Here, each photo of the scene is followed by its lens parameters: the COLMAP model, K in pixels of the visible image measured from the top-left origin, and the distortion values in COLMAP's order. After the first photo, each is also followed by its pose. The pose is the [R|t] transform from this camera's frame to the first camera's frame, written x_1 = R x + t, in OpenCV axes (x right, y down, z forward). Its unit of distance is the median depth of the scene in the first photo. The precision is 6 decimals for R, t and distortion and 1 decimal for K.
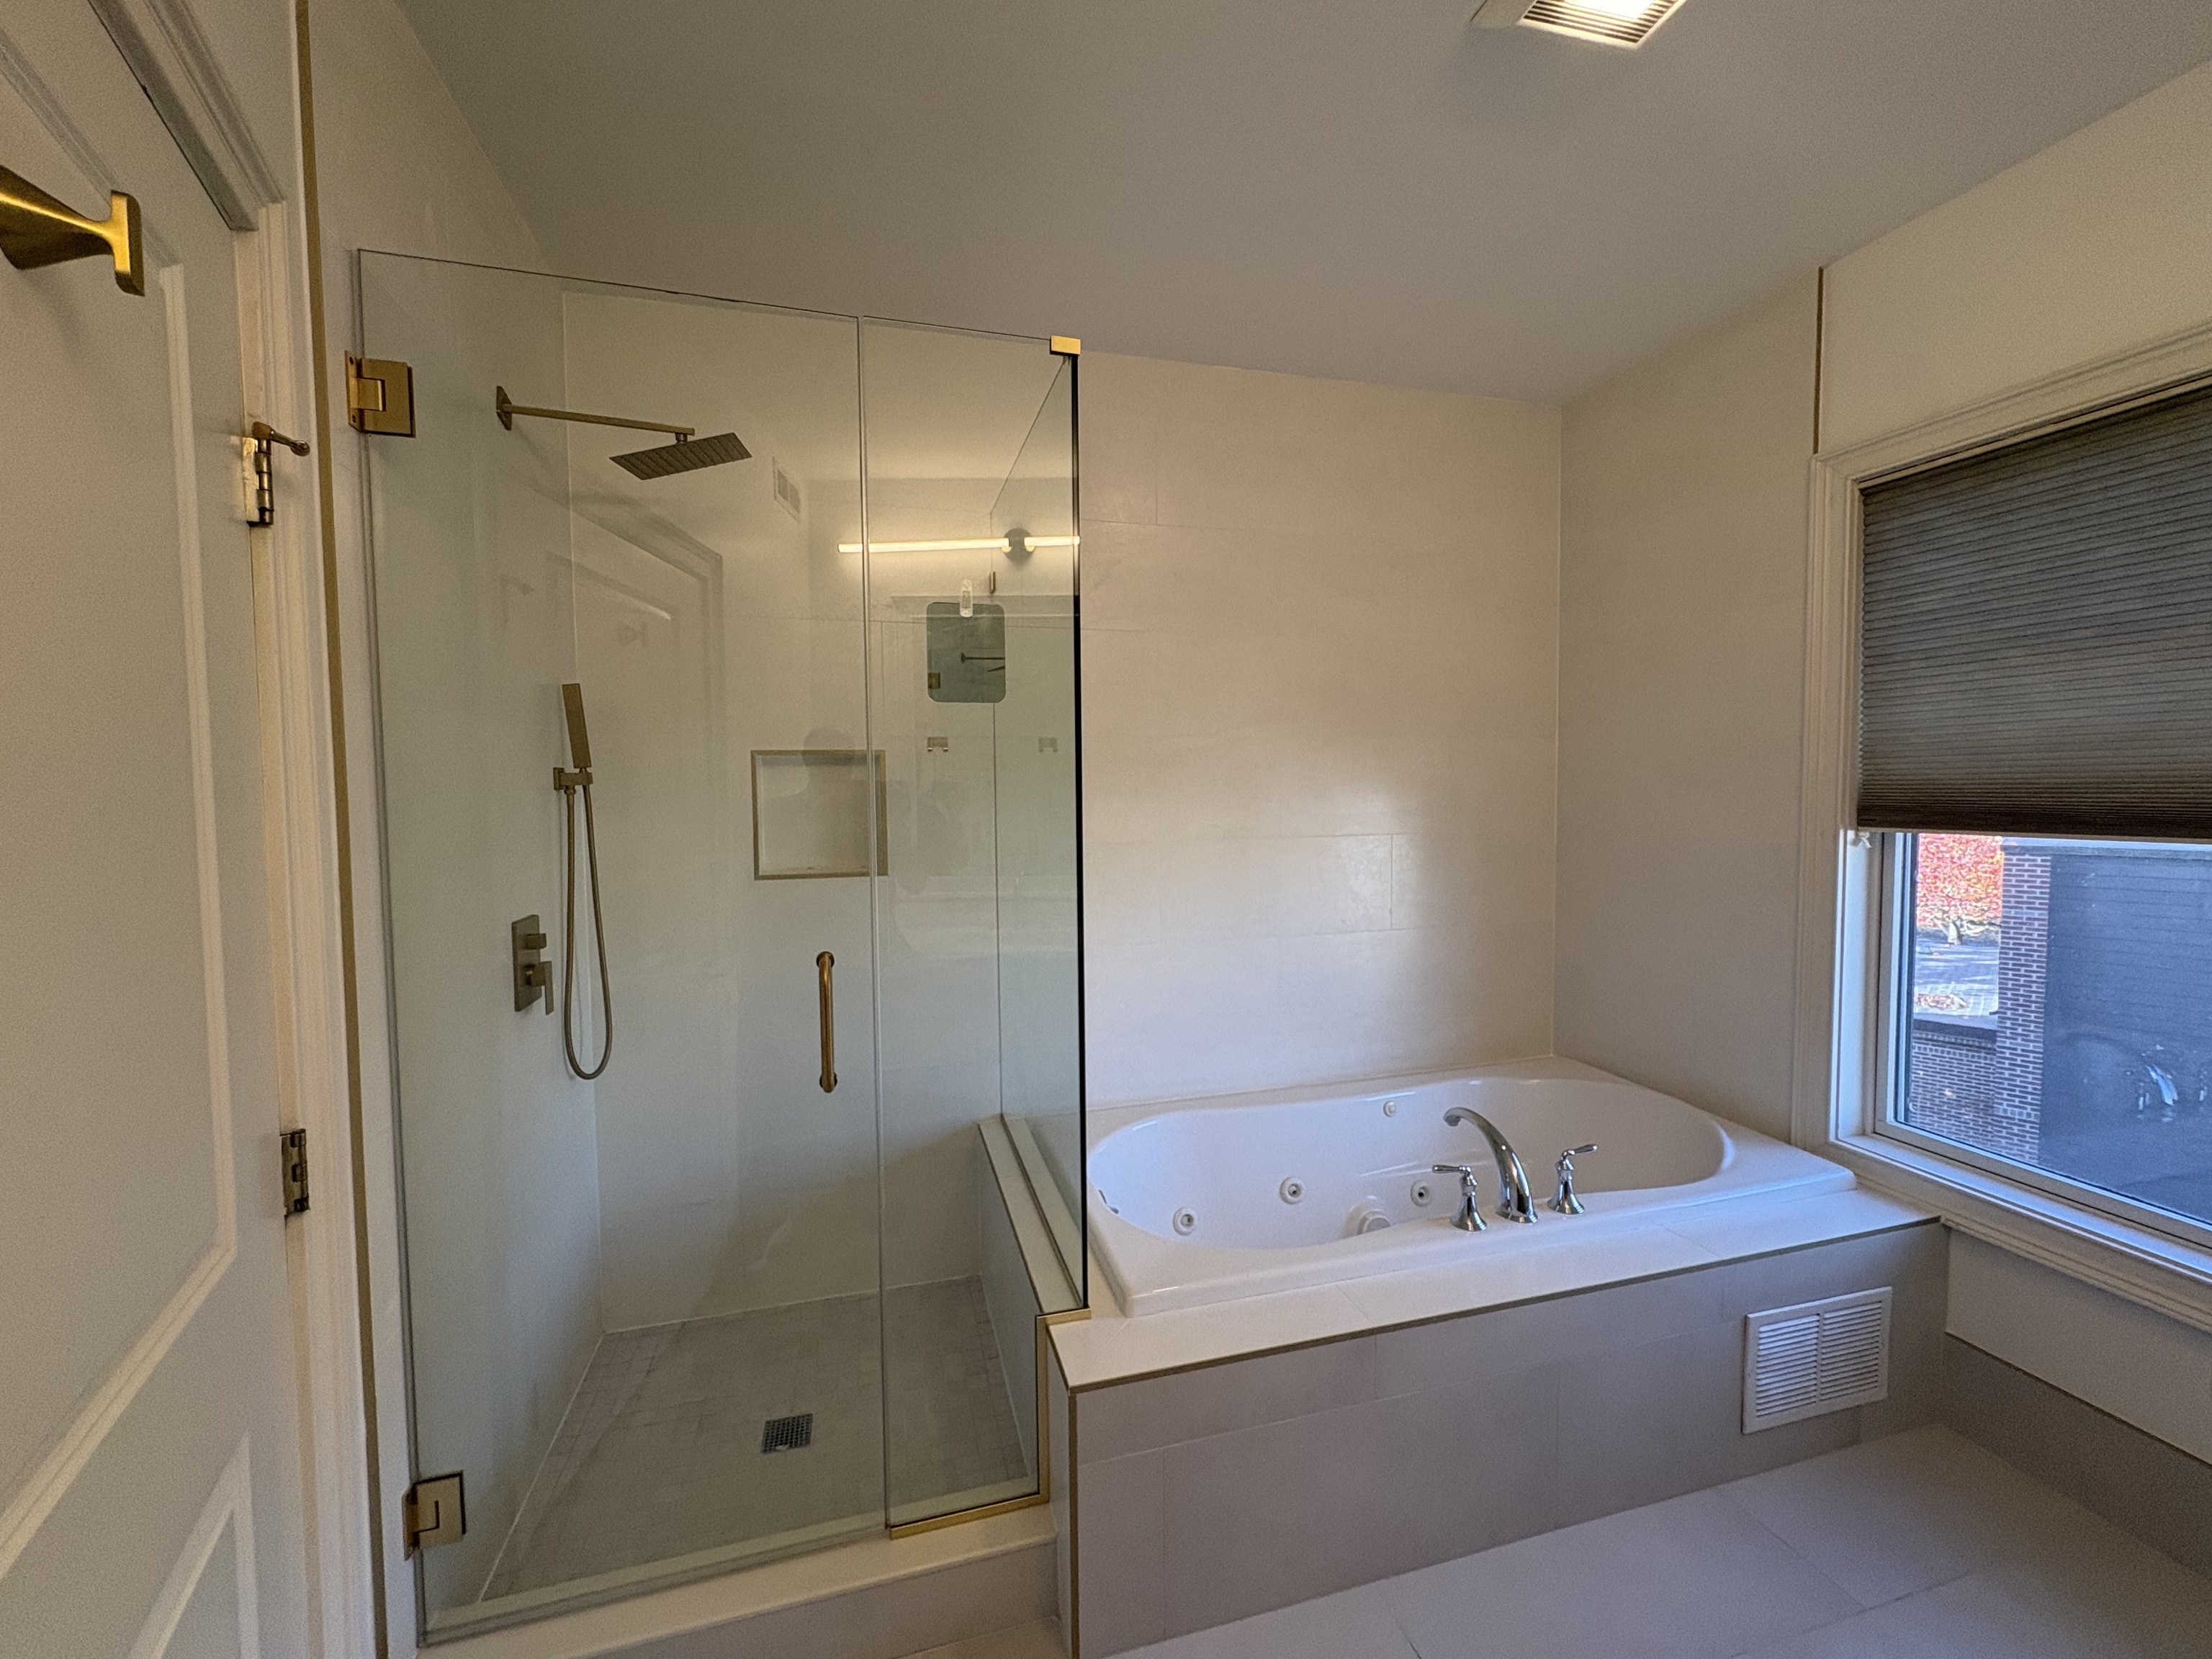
lens RADIAL K [[879.7, 0, 1102.7], [0, 879.7, 824.7], [0, 0, 1]] dist [0.001674, 0.000595]
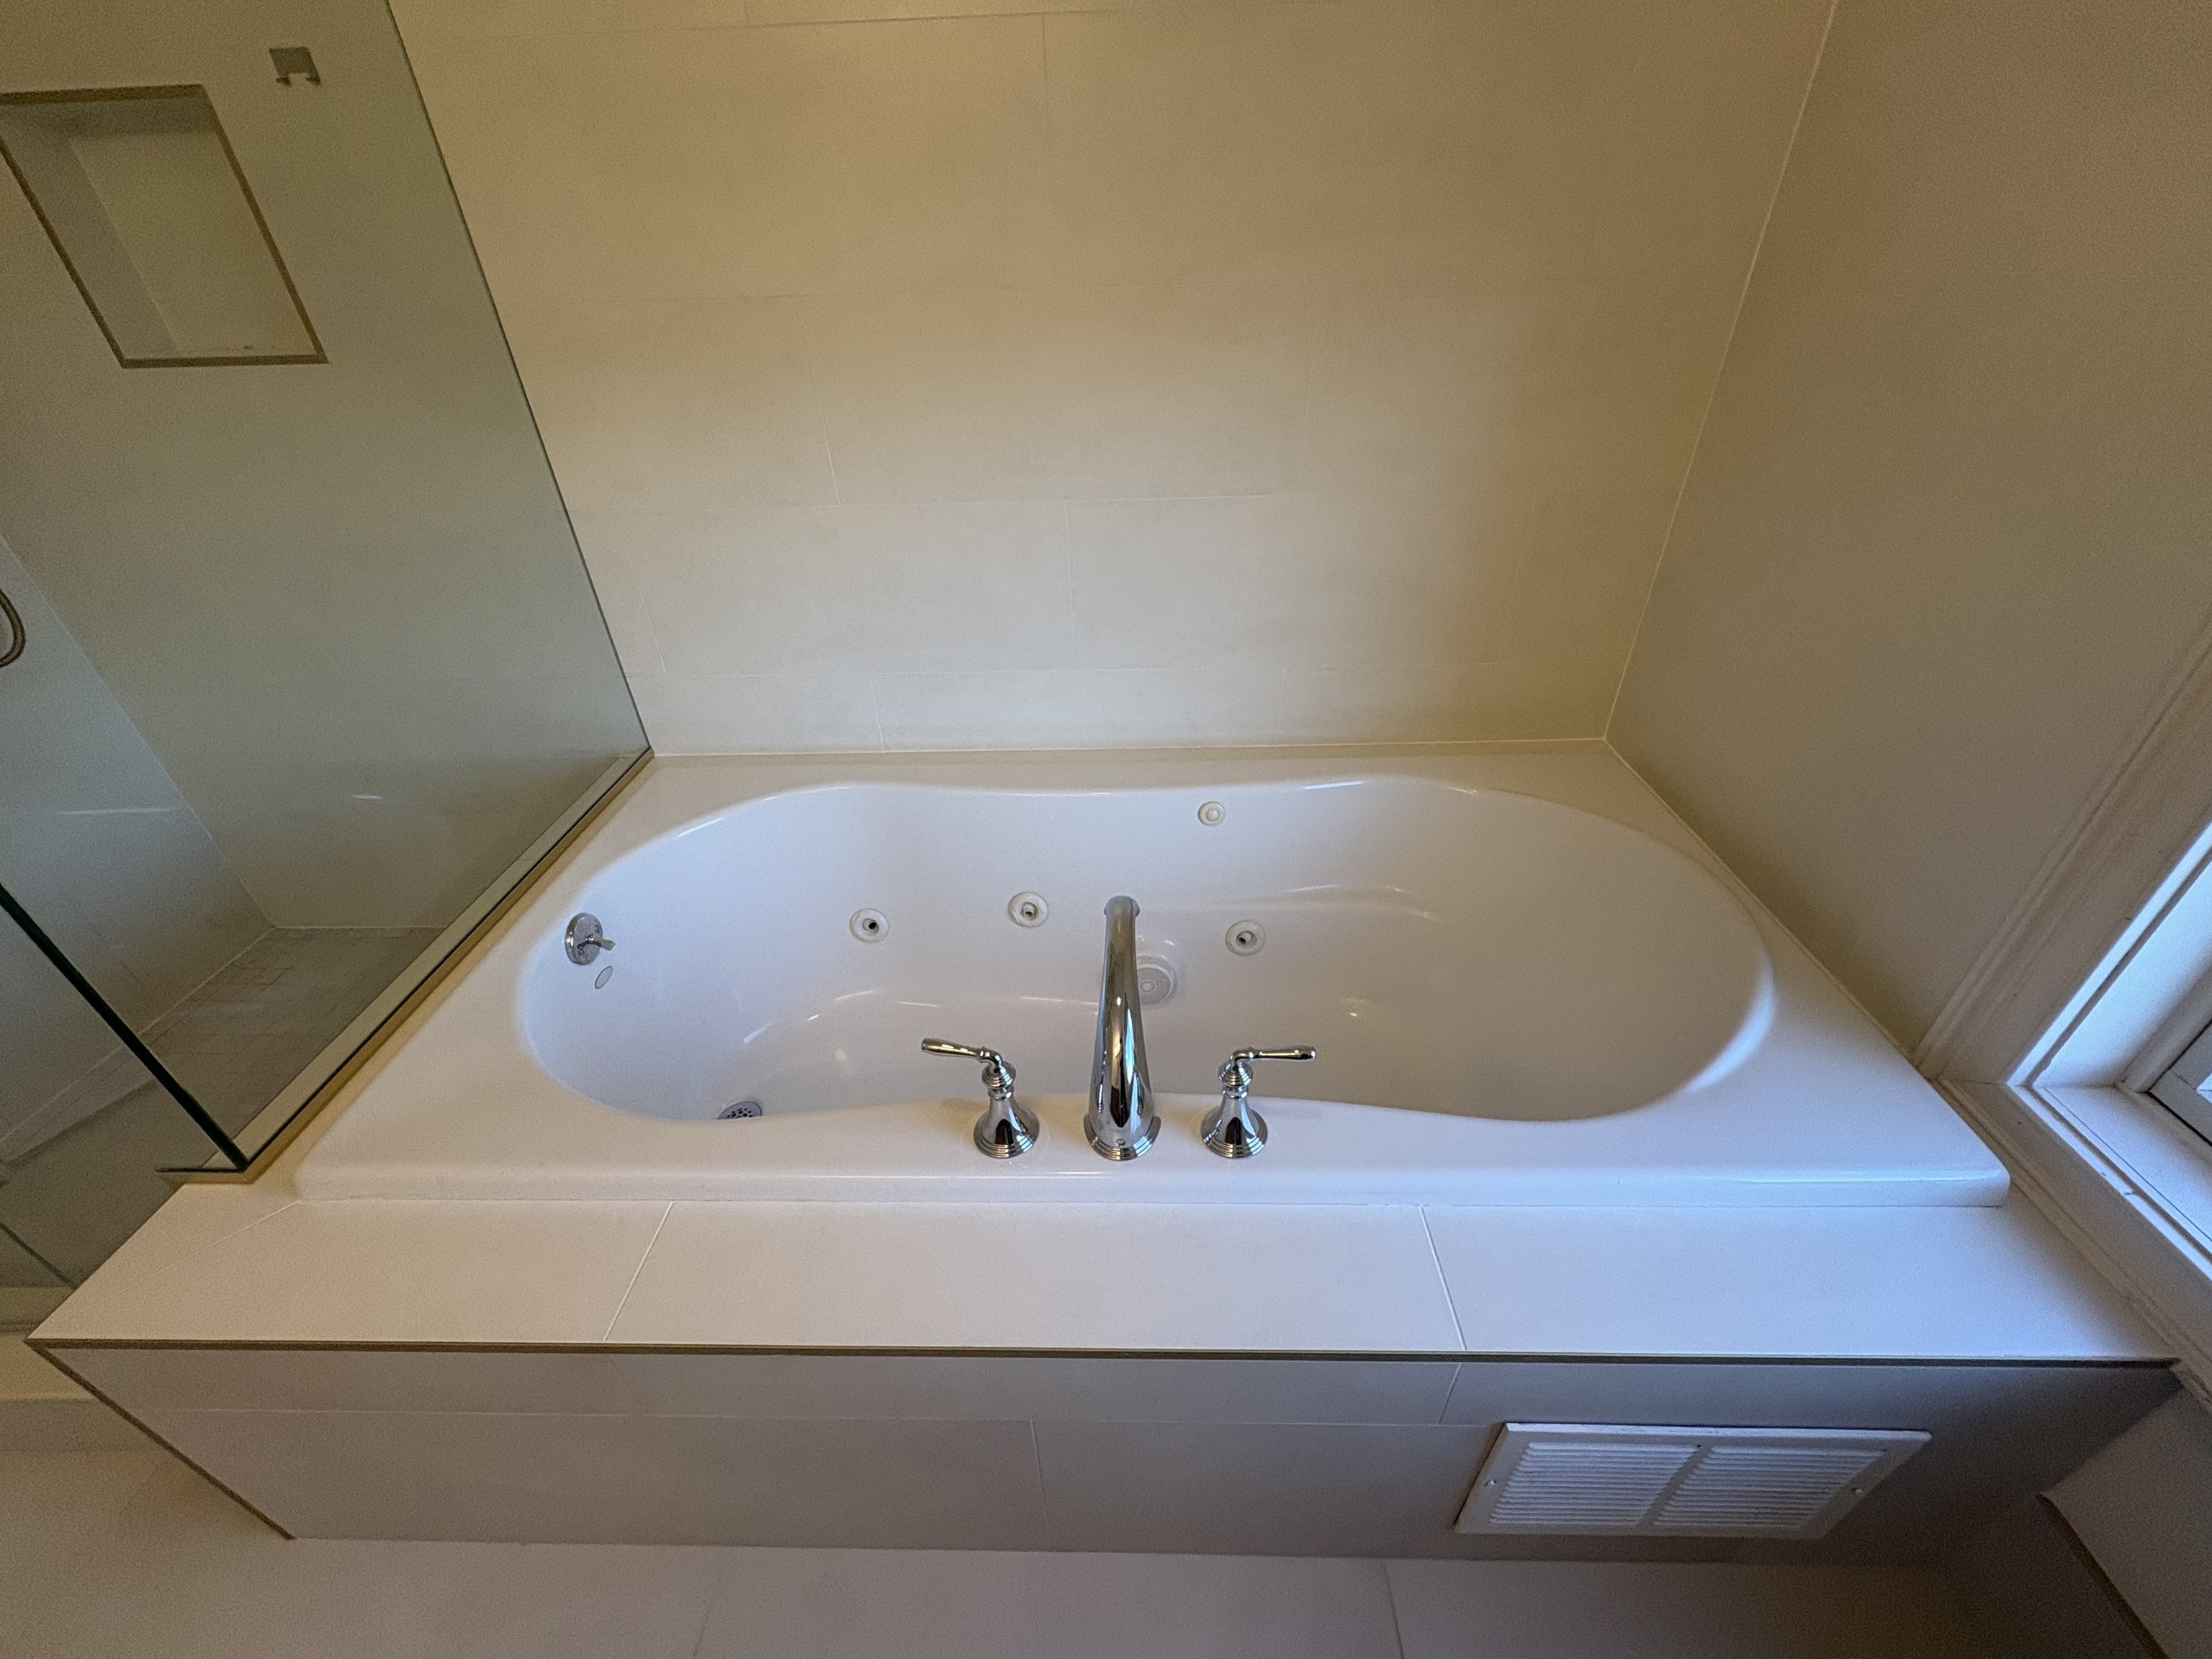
lens RADIAL K [[879.7, 0, 1106.1], [0, 879.7, 821.6], [0, 0, 1]] dist [0.001674, 0.000595]
pose [[0.958640, 0.143708, -0.245677, 0.502039], [0.000976, 0.861507, 0.507744, 0.026692], [0.284620, -0.486984, 0.825735, 0.593995]]
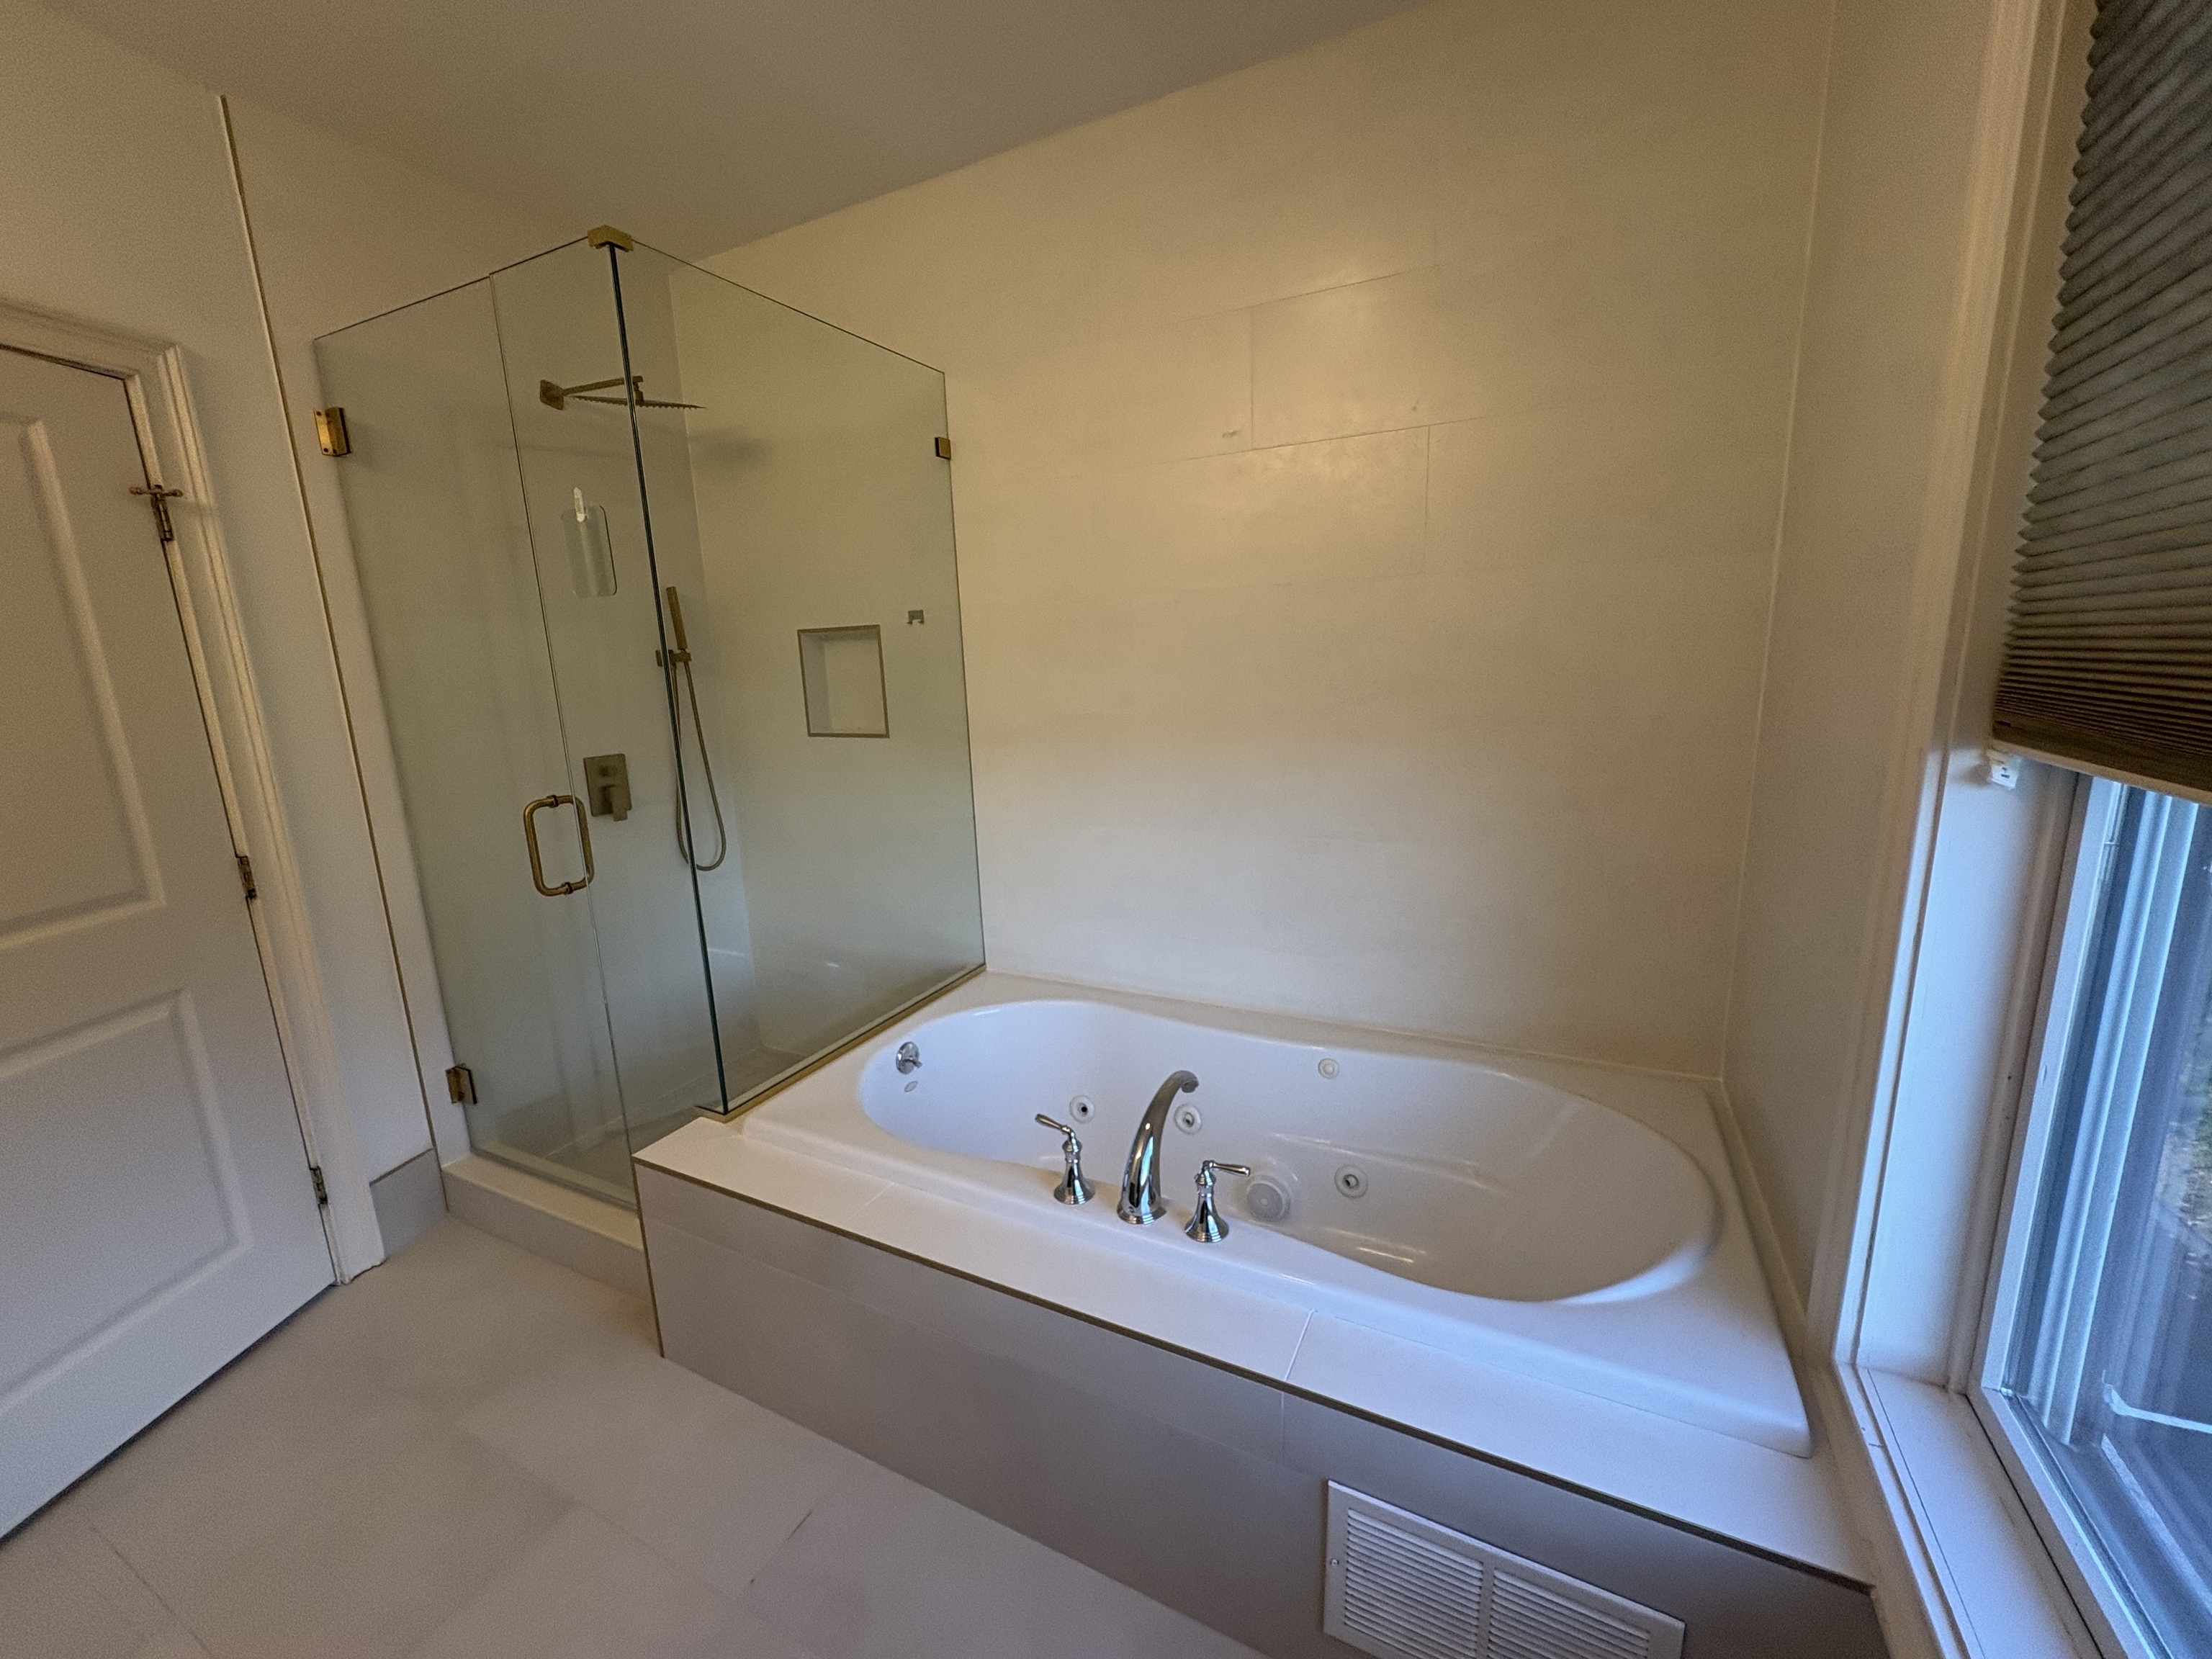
lens RADIAL K [[879.7, 0, 1109.1], [0, 879.7, 826.2], [0, 0, 1]] dist [0.001674, 0.000595]
pose [[0.742720, 0.117802, -0.659158, 0.832126], [-0.002853, 0.984951, 0.172812, -0.031037], [0.669596, -0.126470, 0.731879, 0.399598]]
